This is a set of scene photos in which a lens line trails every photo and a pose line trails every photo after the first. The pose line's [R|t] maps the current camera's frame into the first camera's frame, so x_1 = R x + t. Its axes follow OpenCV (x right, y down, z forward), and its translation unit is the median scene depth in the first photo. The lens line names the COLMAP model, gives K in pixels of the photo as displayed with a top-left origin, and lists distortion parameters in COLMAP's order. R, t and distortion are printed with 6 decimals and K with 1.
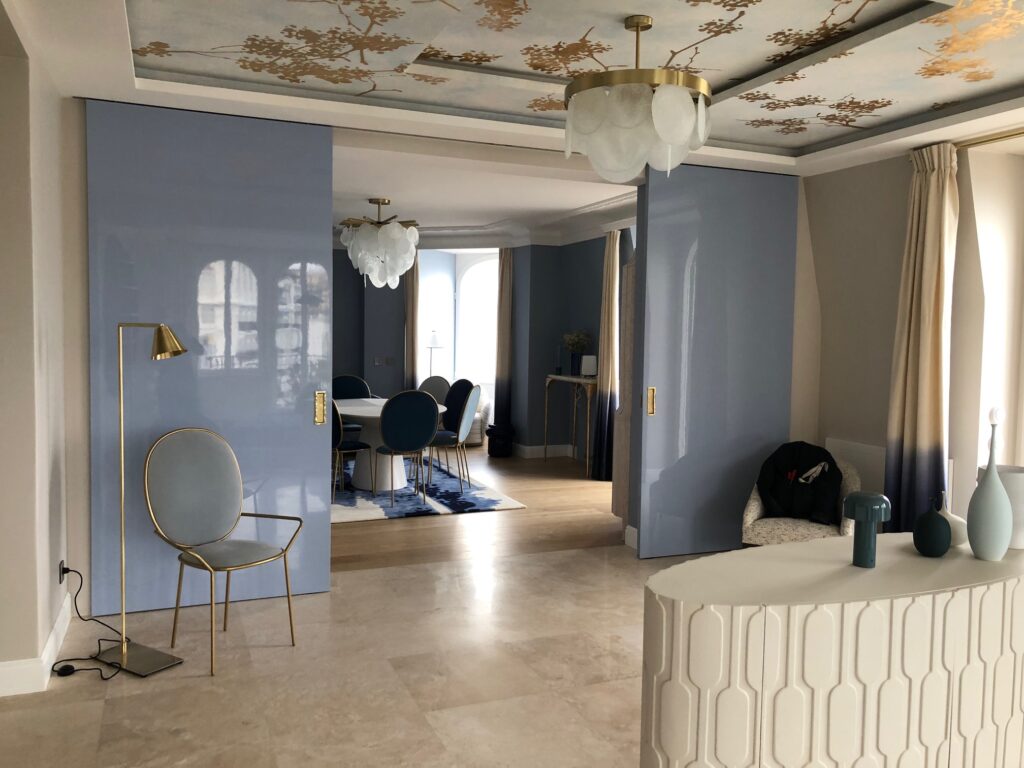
lens RADIAL K [[818.9, 0, 512.0], [0, 818.9, 384.0], [0, 0, 1]] dist [-0.001069, 0.000615]
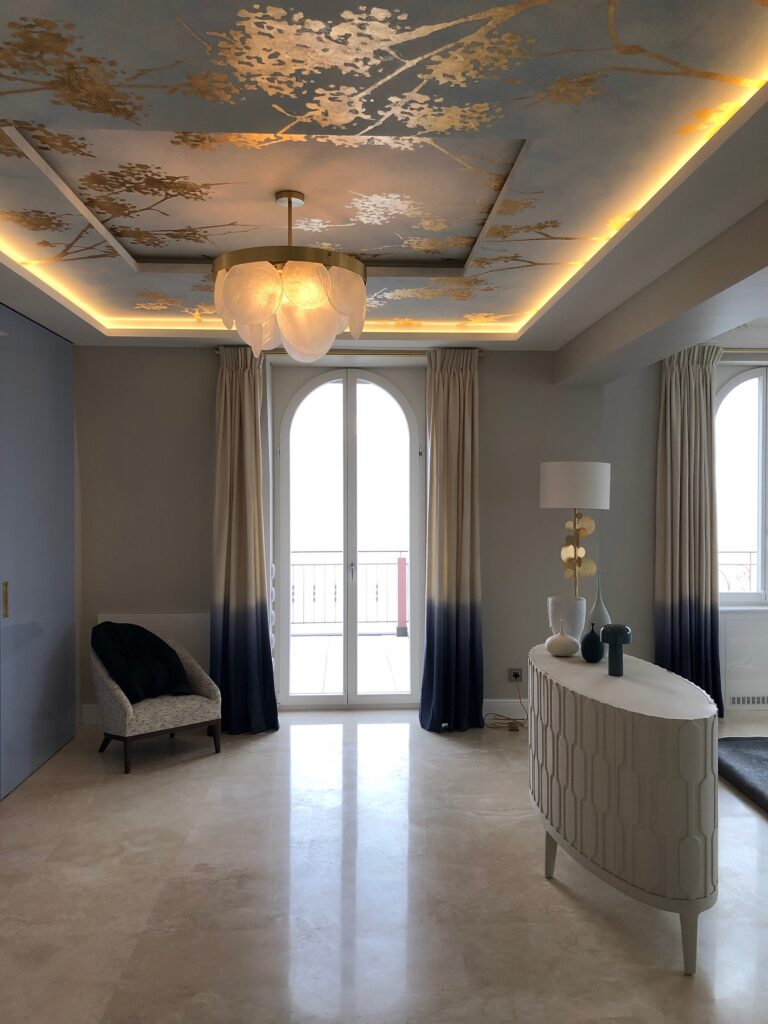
lens RADIAL K [[829.4, 0, 384.0], [0, 829.4, 512.0], [0, 0, 1]] dist [0.005154, 0.001665]
pose [[0.342407, -0.032103, 0.939003, -0.717323], [0.070146, 0.997500, 0.008524, -0.069763], [-0.936930, 0.062948, 0.343803, 0.562945]]
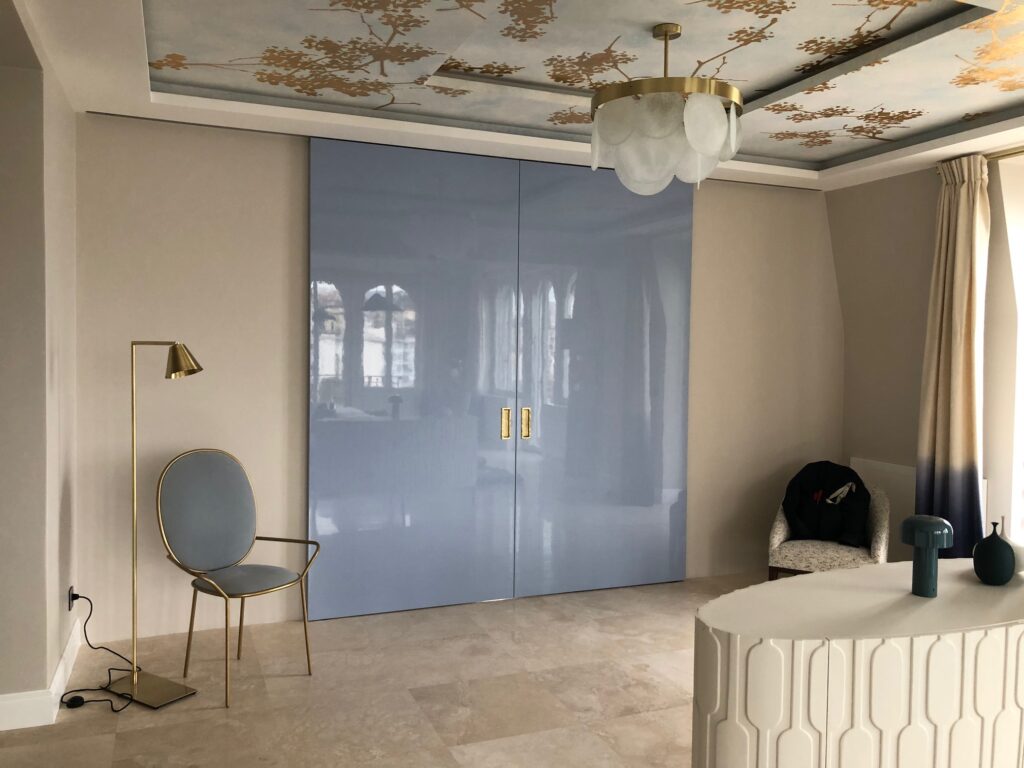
lens RADIAL K [[821.7, 0, 512.0], [0, 821.7, 384.0], [0, 0, 1]] dist [-0.001781, -0.001901]
pose [[0.999970, -0.002732, -0.007192, -0.022759], [0.002566, 0.999731, -0.023047, 0.000304], [0.007253, 0.023028, 0.999709, 0.029848]]
